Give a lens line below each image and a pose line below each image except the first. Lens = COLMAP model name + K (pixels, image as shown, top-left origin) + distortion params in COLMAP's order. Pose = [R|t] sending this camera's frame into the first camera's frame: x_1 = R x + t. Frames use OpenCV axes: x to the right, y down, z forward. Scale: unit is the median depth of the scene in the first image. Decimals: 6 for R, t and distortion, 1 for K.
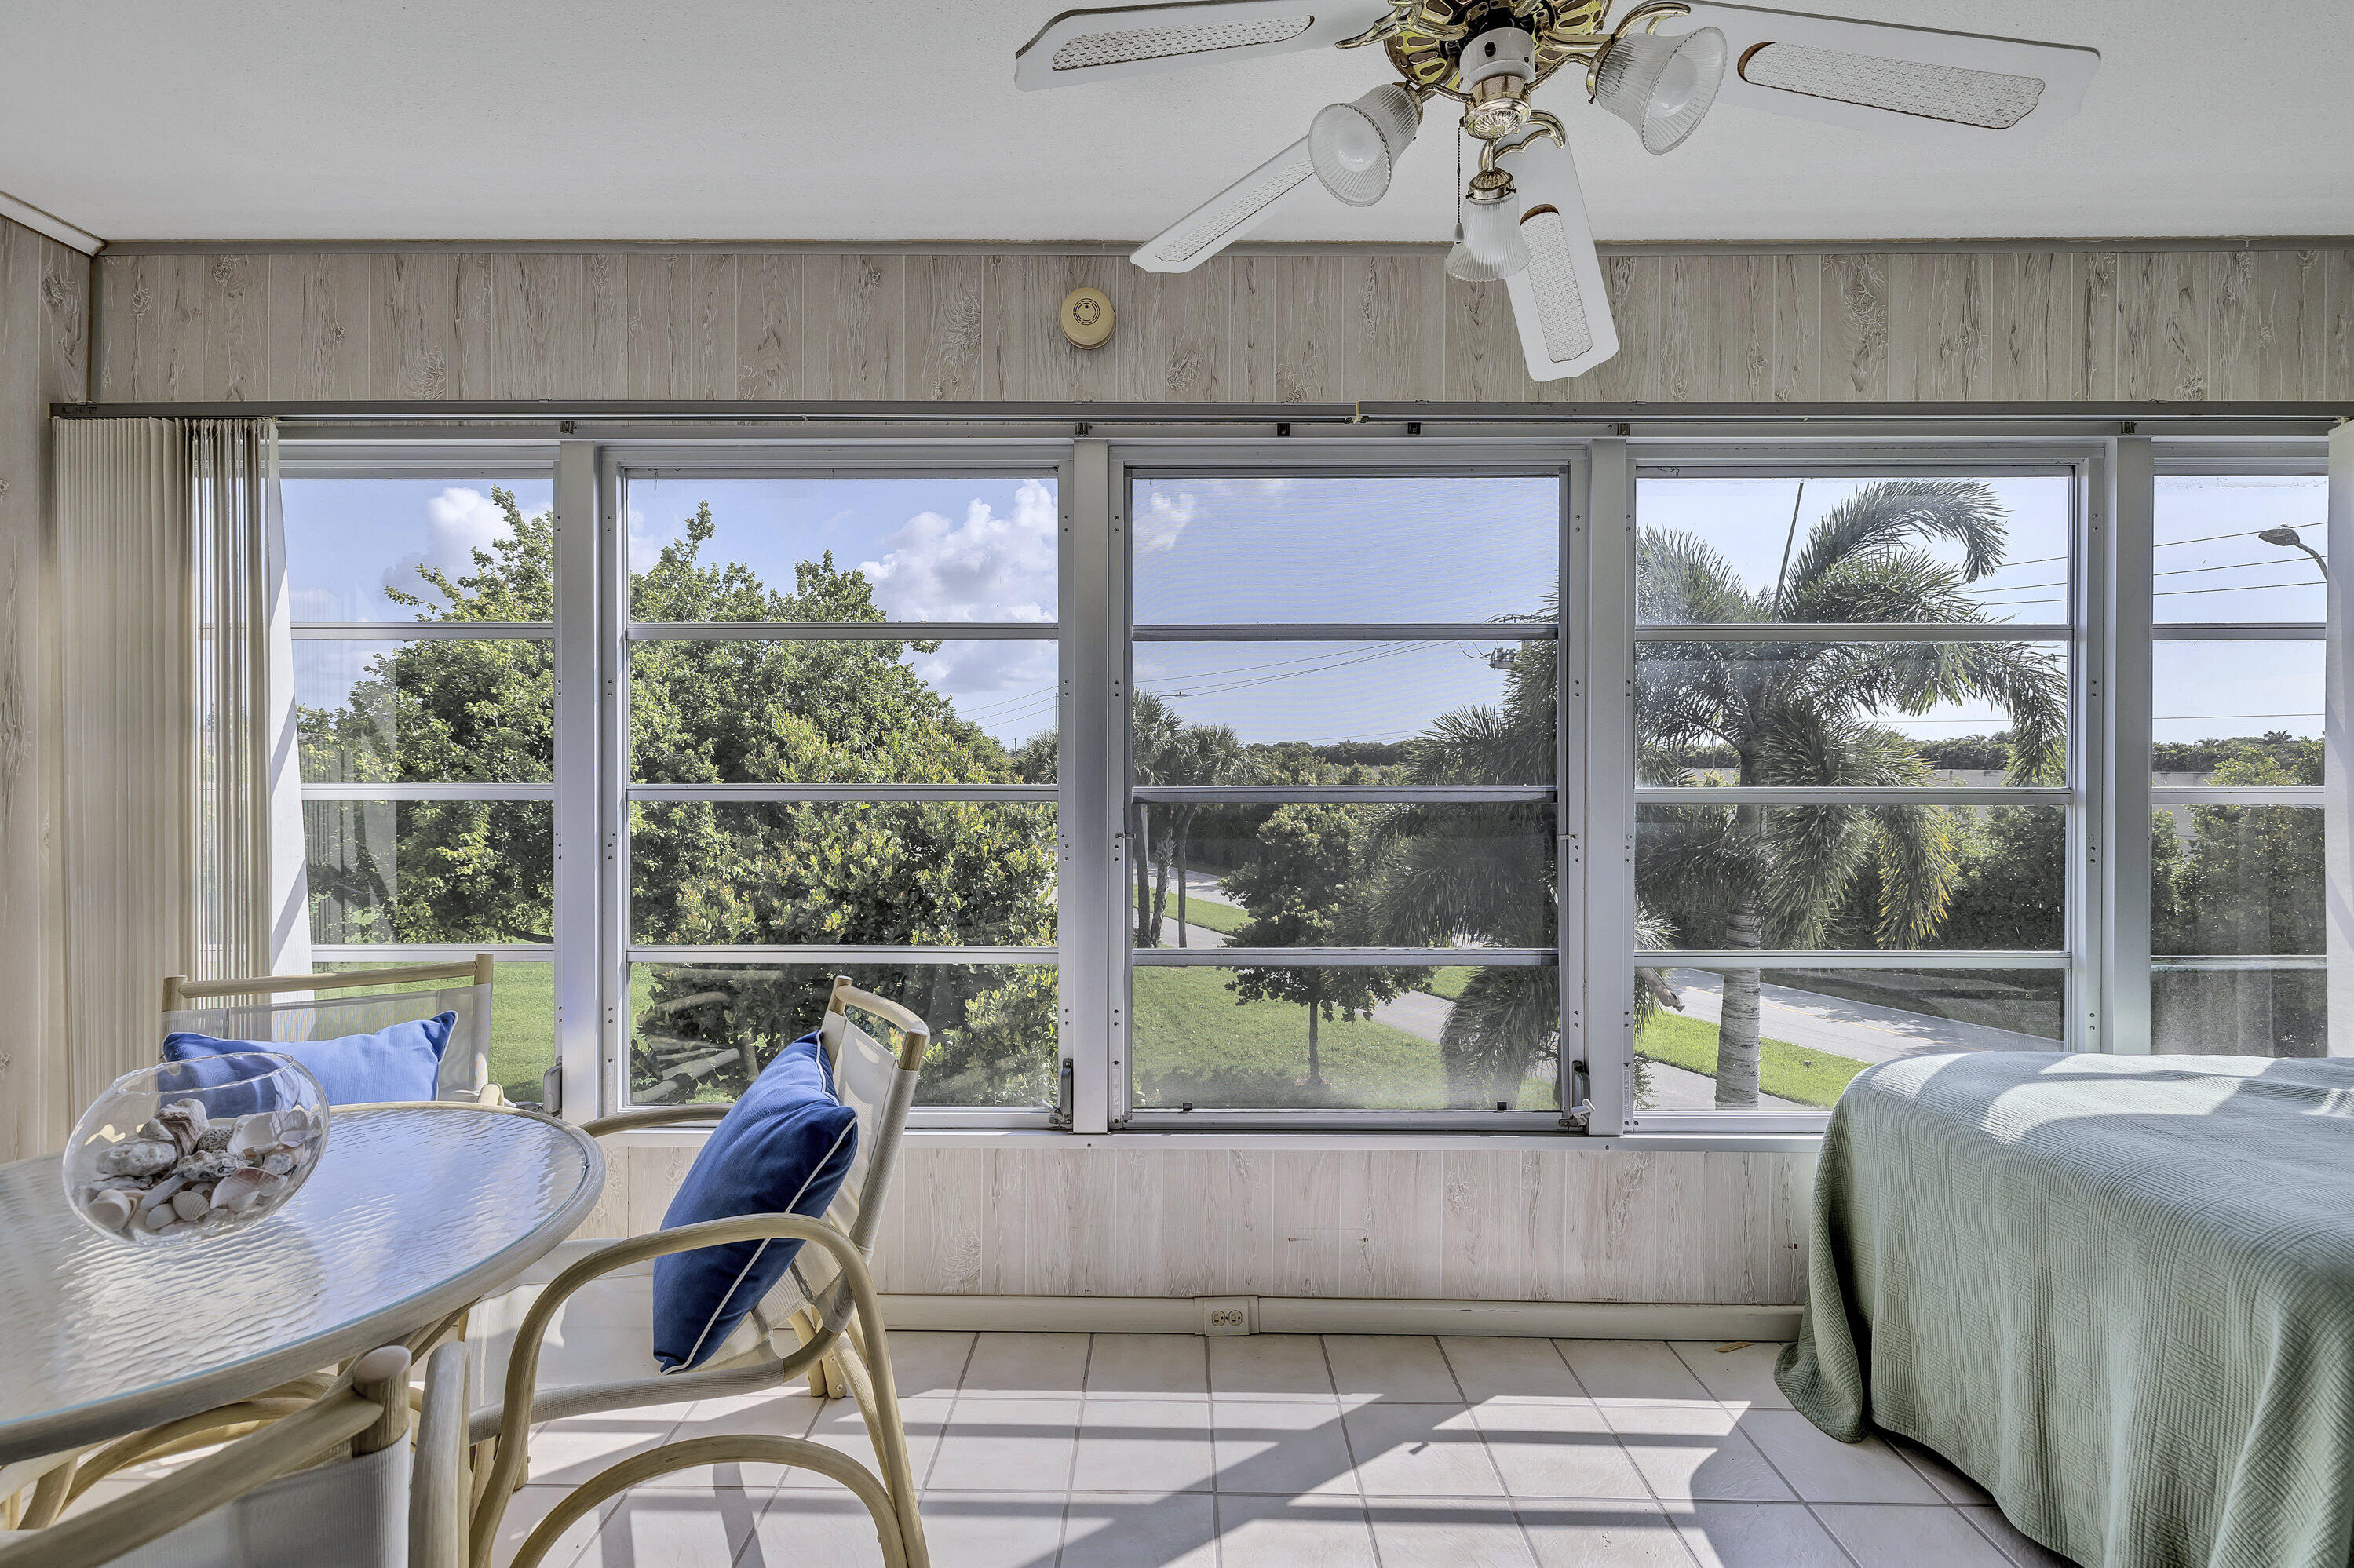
lens RADIAL K [[994.4, 0, 1192.4], [0, 994.4, 765.2], [0, 0, 1]] dist [-0.000738, -0.000036]
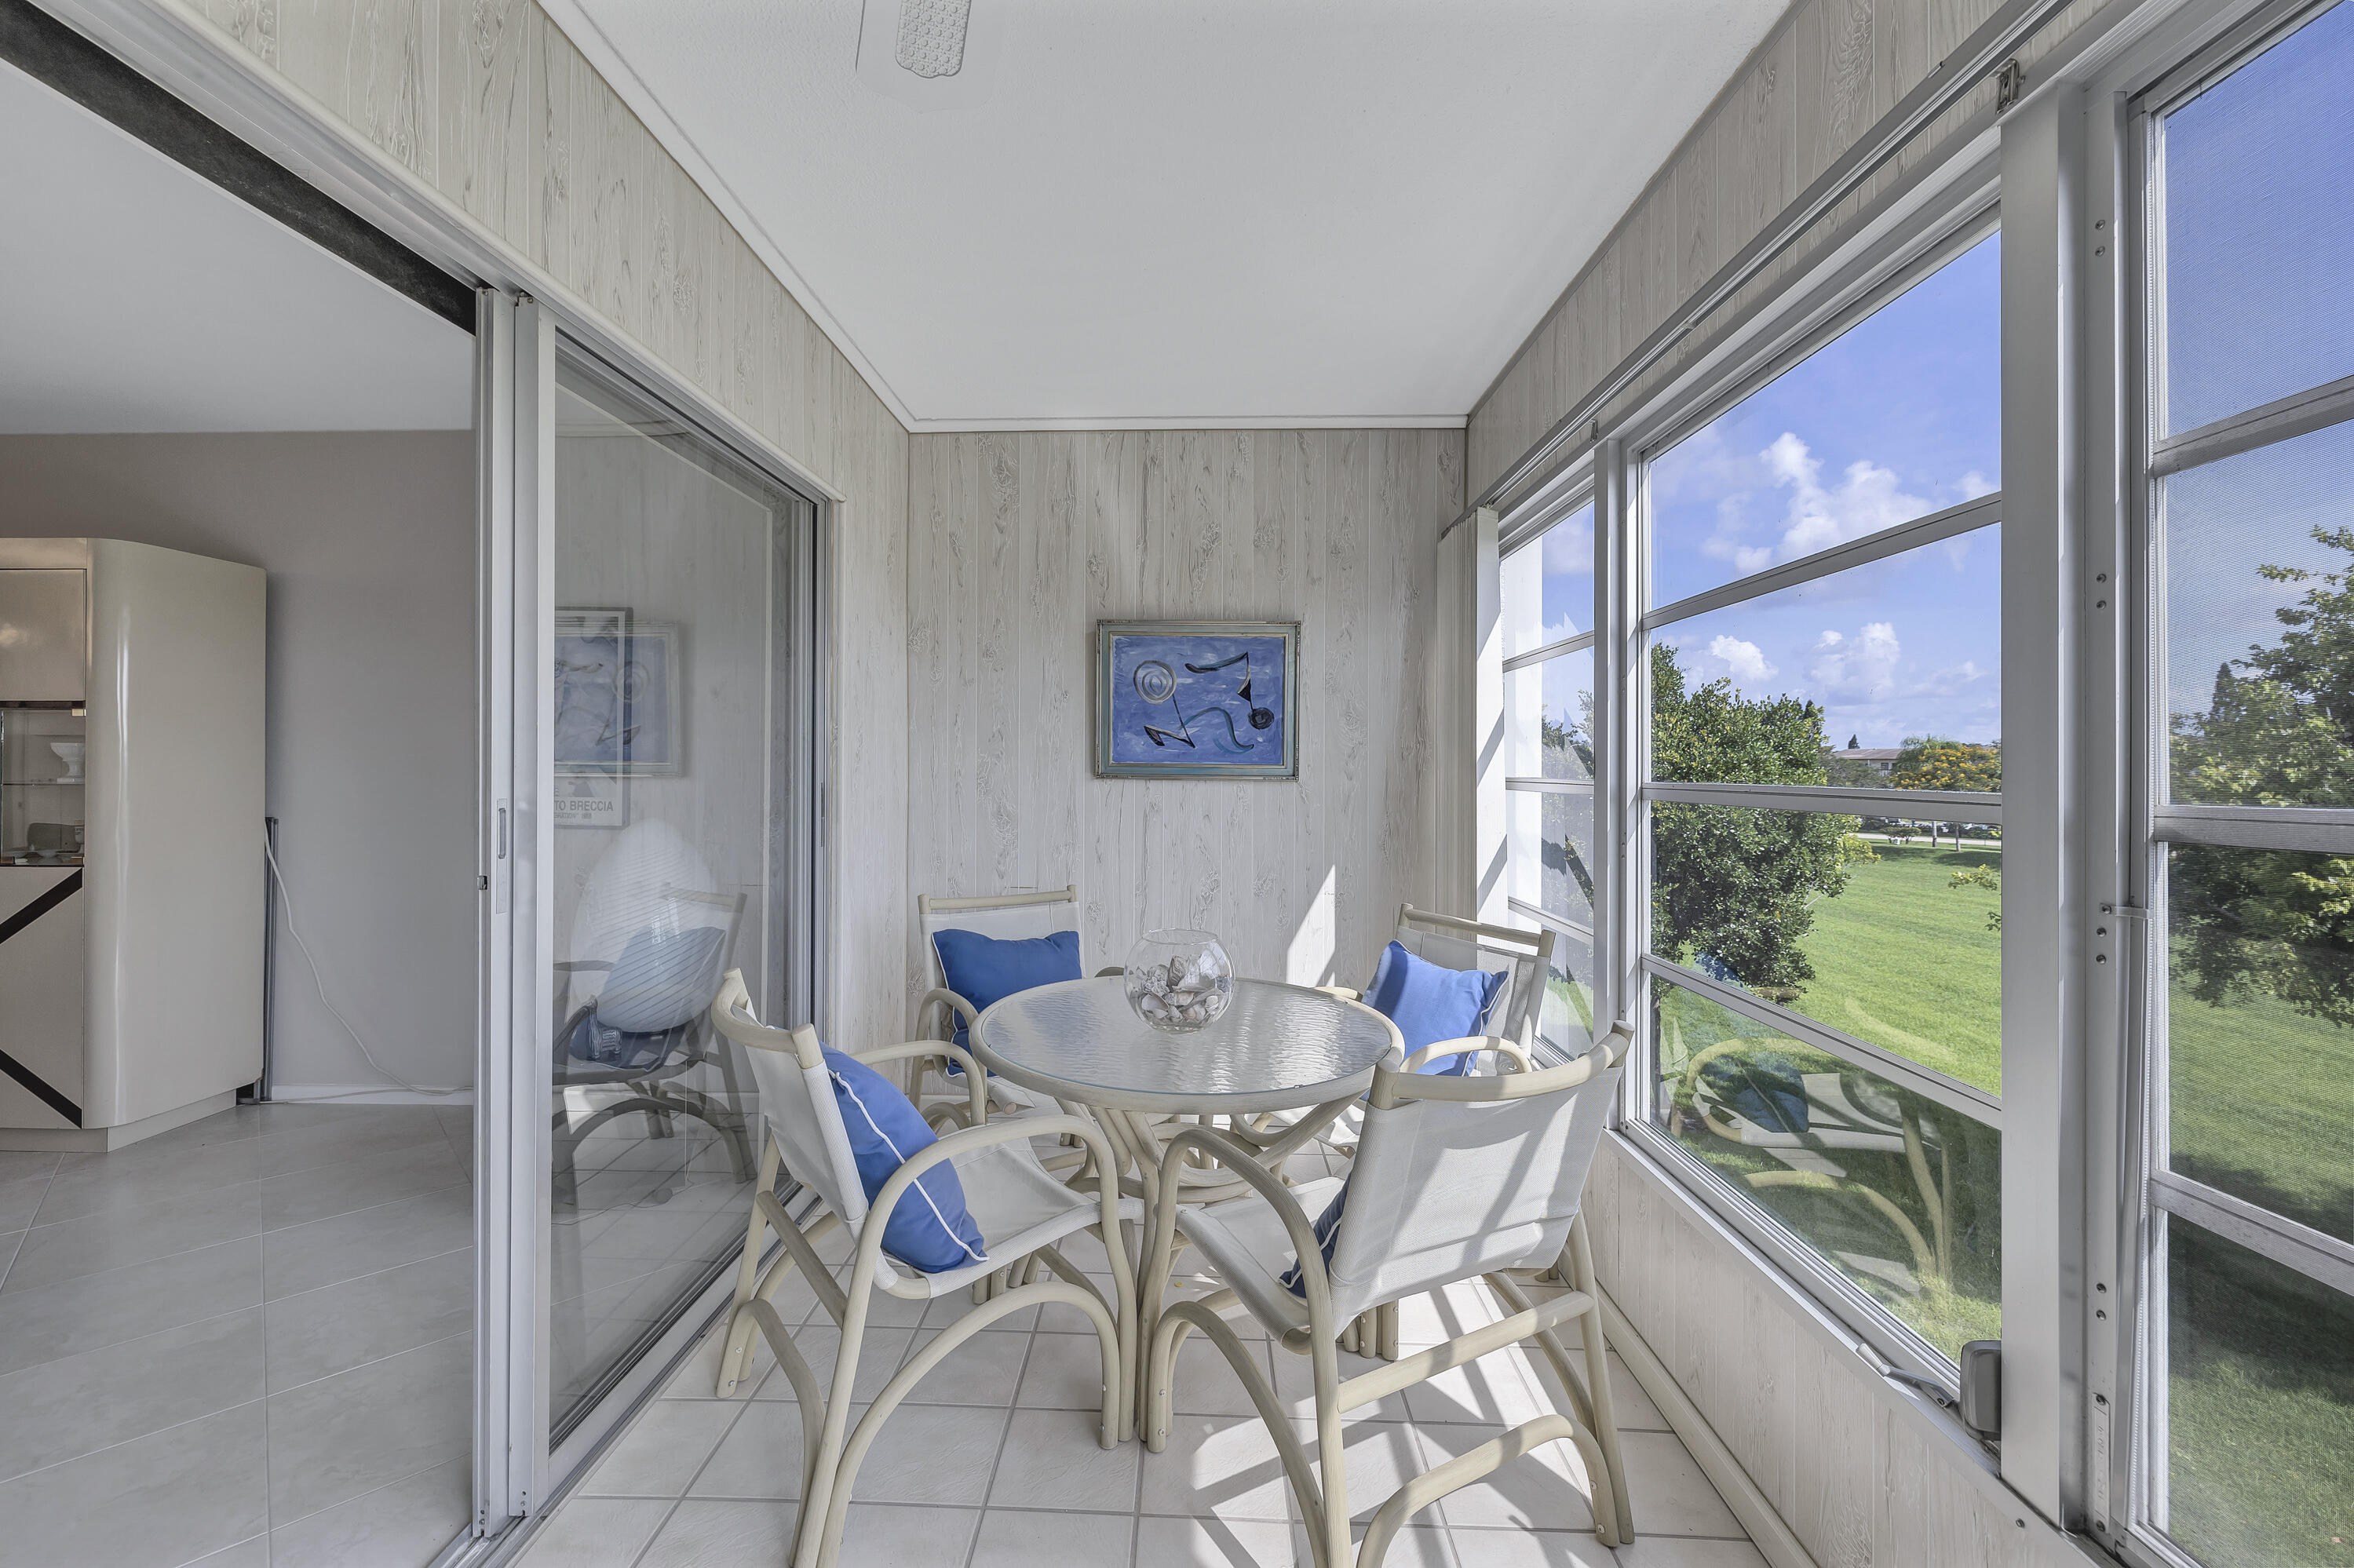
lens RADIAL K [[986.9, 0, 1155.2], [0, 986.9, 762.8], [0, 0, 1]] dist [-0.000608, 0.000067]
pose [[-0.024375, -0.002509, -0.999700, 0.410524], [-0.009403, 0.999953, -0.002280, 0.008436], [0.999659, 0.009344, -0.024397, 0.560821]]
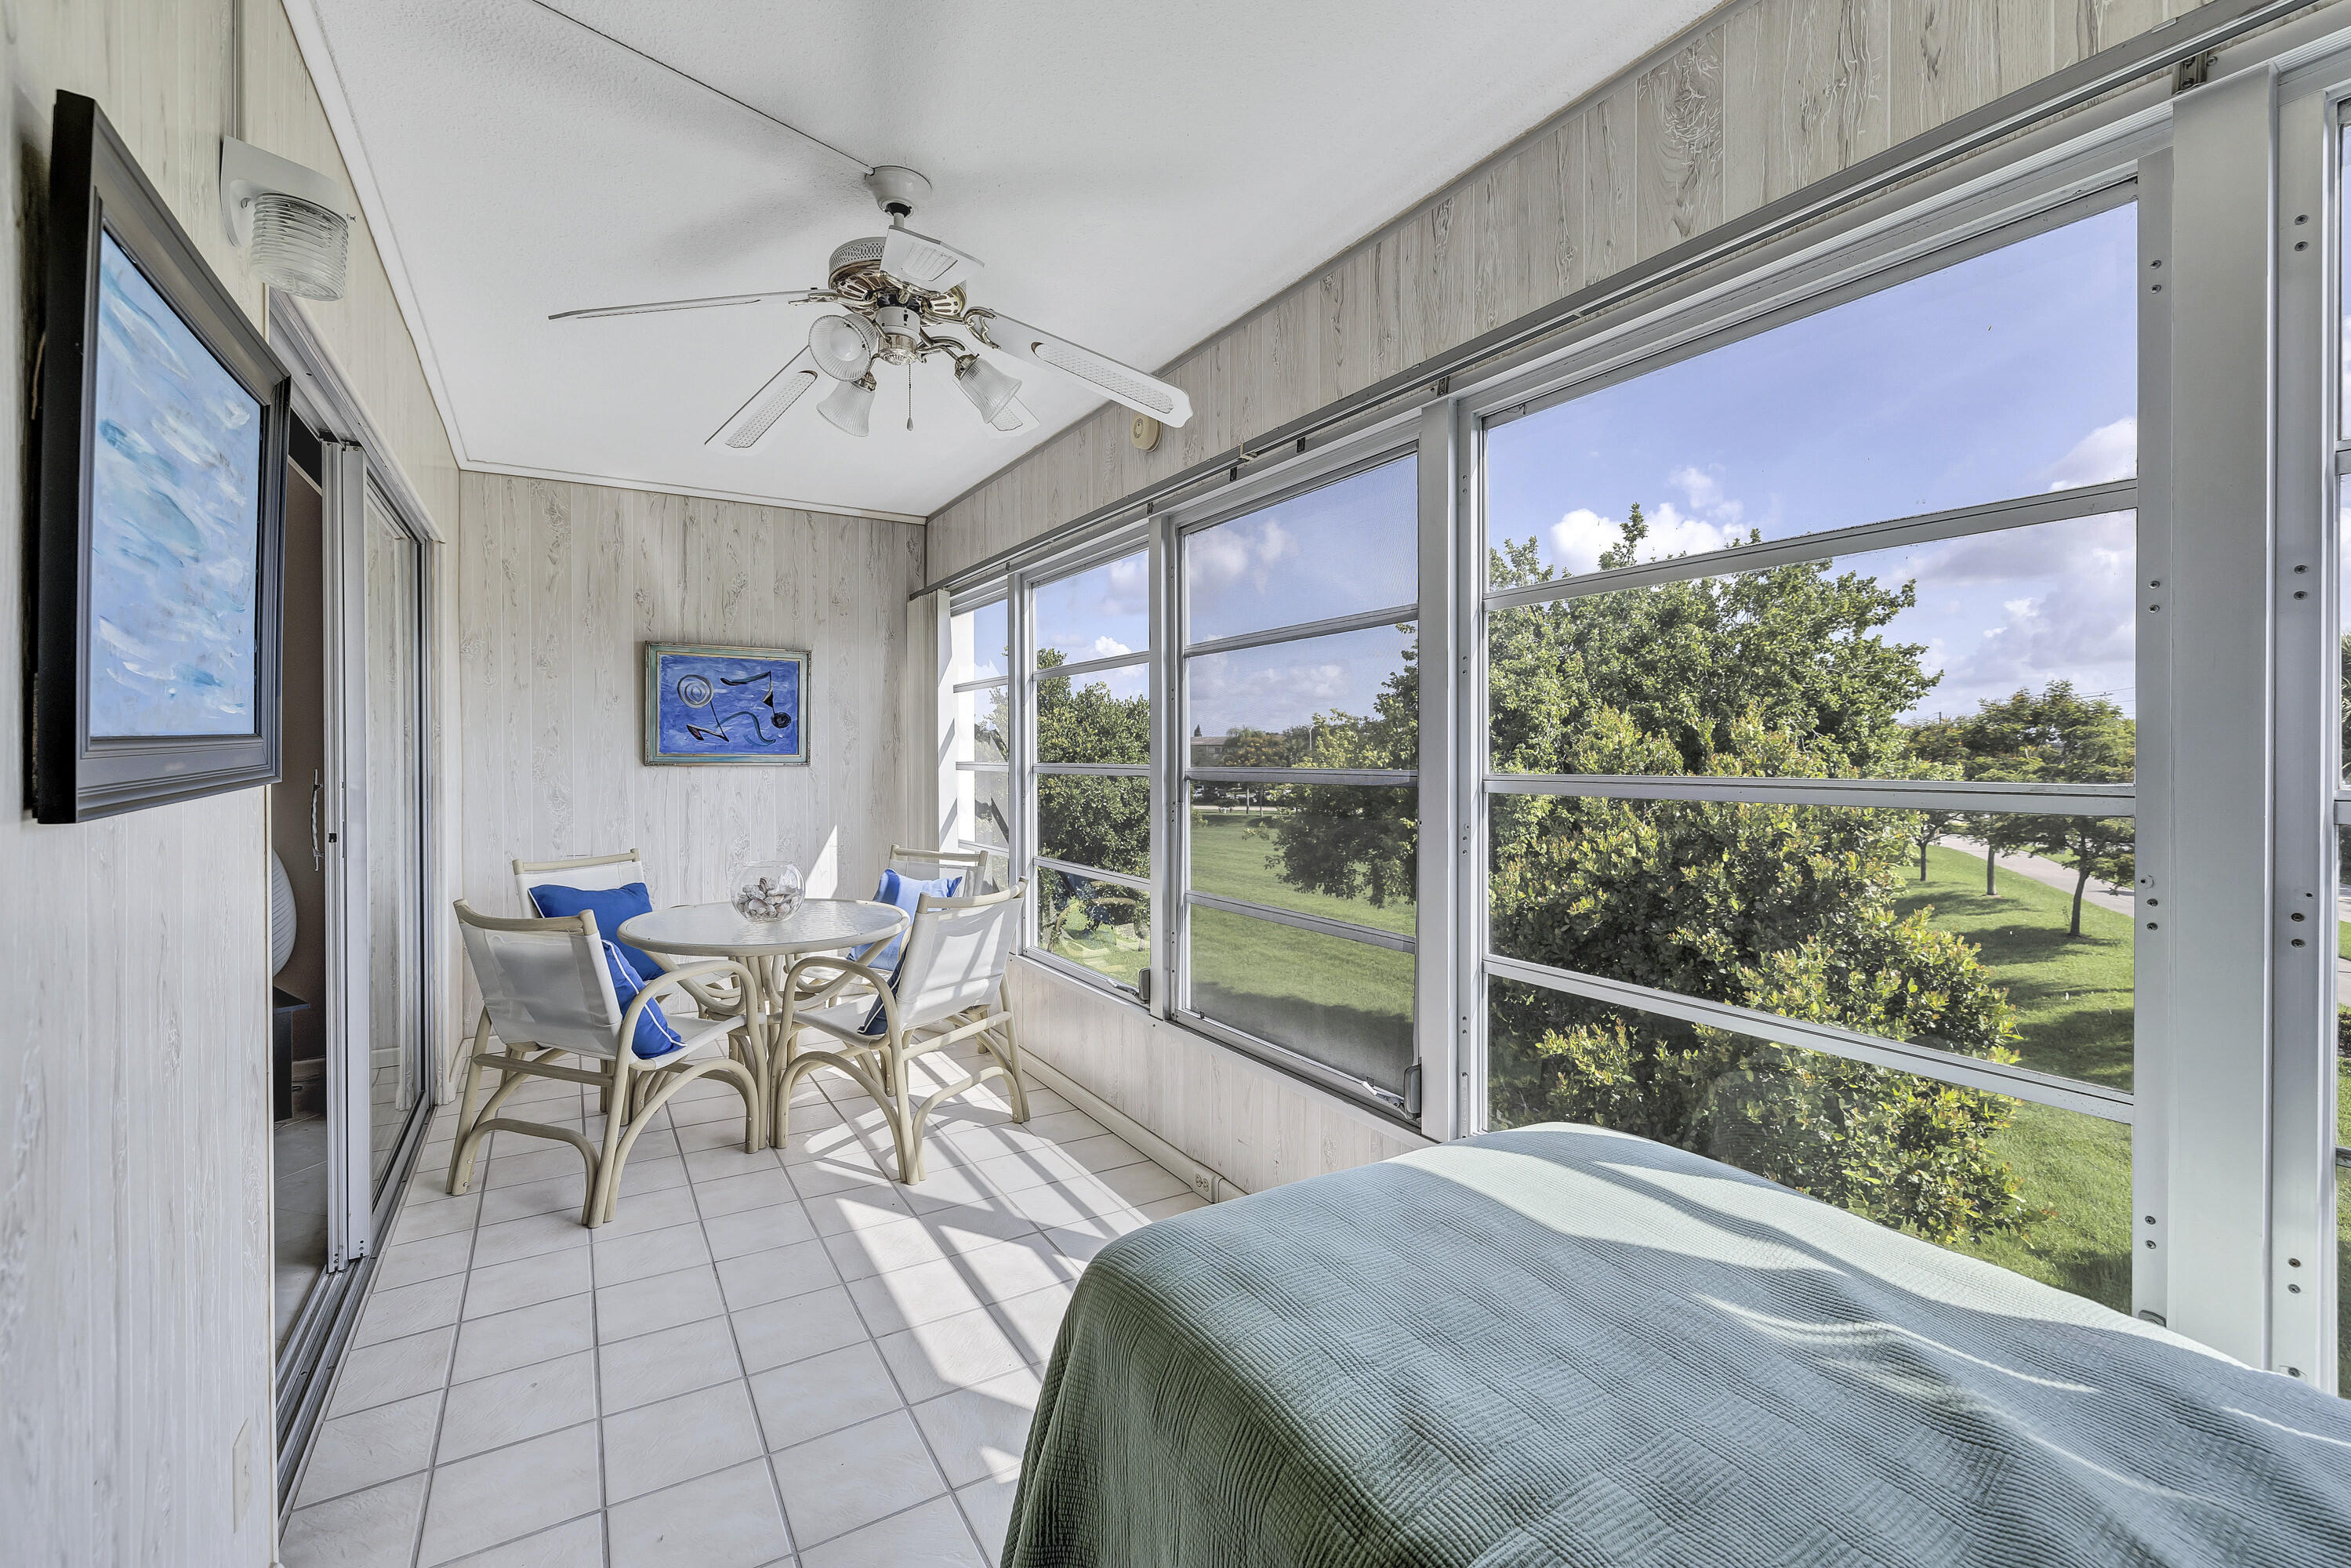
lens RADIAL K [[985.8, 0, 1153.7], [0, 985.8, 762.8], [0, 0, 1]] dist [-0.000608, 0.000067]
pose [[0.521074, 0.007982, -0.853474, 1.052410], [-0.002924, 0.999967, 0.007567, 0.006268], [0.853506, -0.001448, 0.521081, 0.278619]]
